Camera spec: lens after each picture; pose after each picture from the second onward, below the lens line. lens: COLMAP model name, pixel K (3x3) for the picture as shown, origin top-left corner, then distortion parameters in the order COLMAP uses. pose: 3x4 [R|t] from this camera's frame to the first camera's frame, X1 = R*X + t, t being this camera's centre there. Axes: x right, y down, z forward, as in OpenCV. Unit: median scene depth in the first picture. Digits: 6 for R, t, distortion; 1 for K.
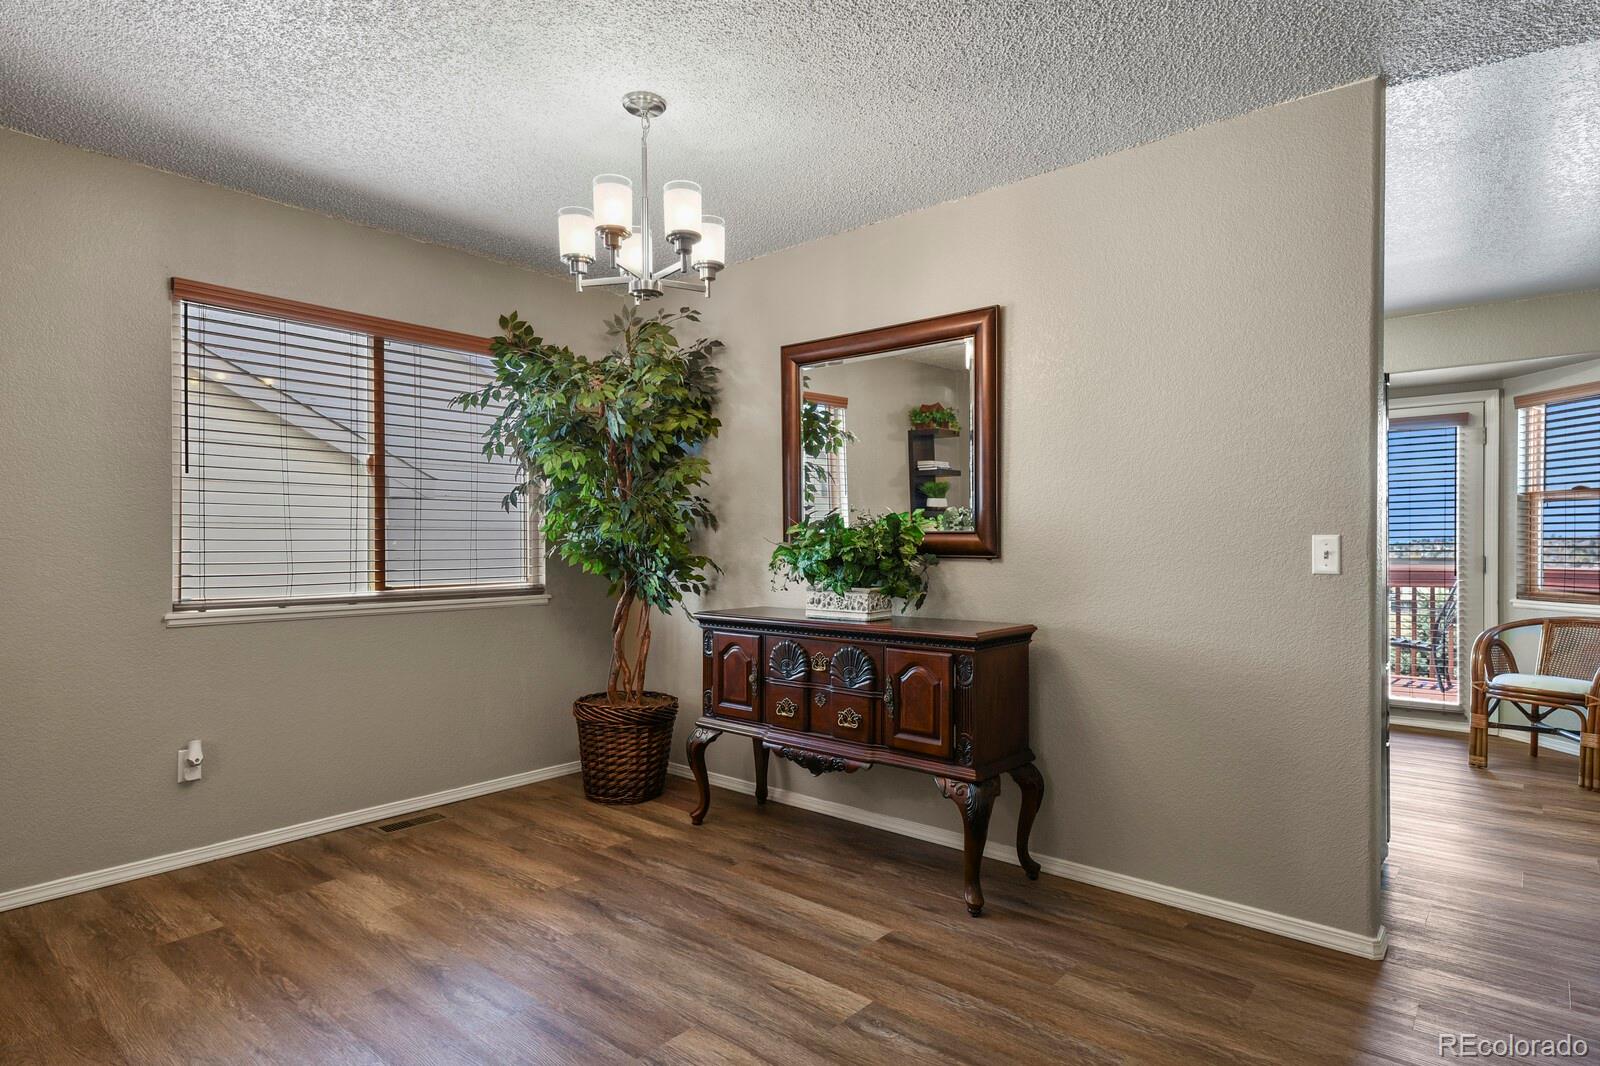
lens RADIAL K [[867.1, 0, 799.6], [0, 867.1, 552.5], [0, 0, 1]] dist [0.042366, -0.034073]
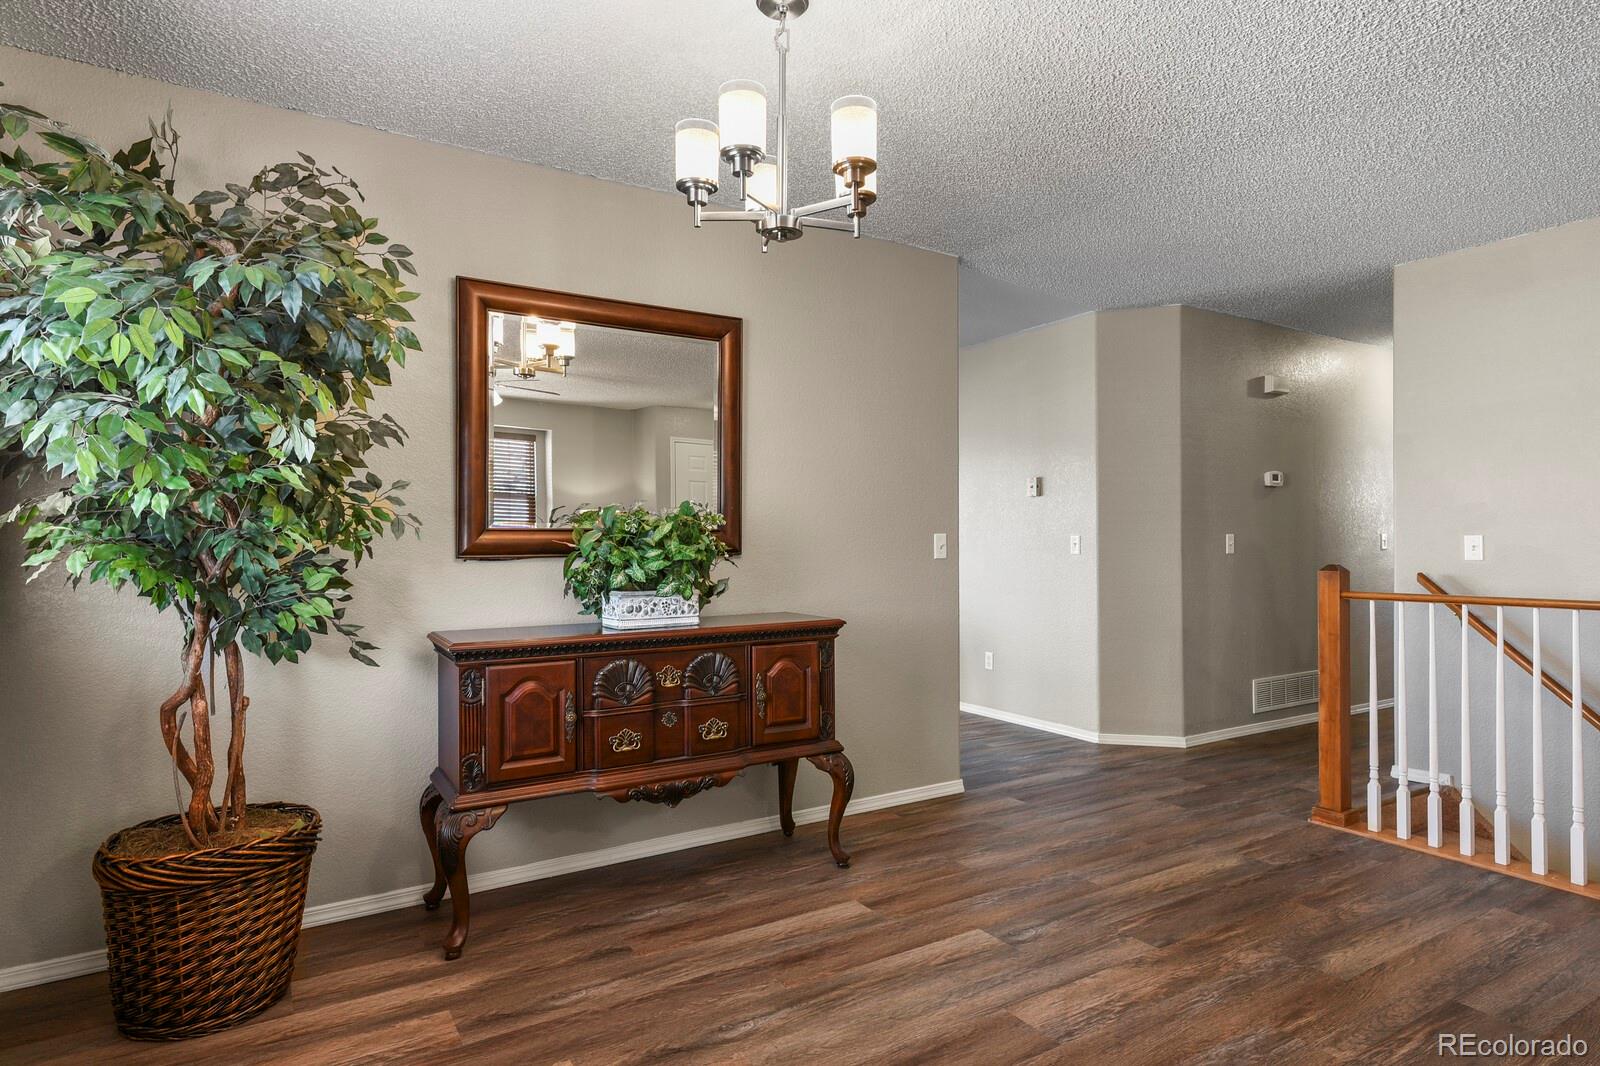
lens RADIAL K [[887.1, 0, 800.0], [0, 887.1, 533.0], [0, 0, 1]] dist [0.021370, 0.000422]
pose [[0.305893, 0.003601, 0.952059, -0.832781], [0.014814, 0.999854, -0.008542, -0.009834], [-0.951951, 0.016716, 0.305795, 0.626619]]
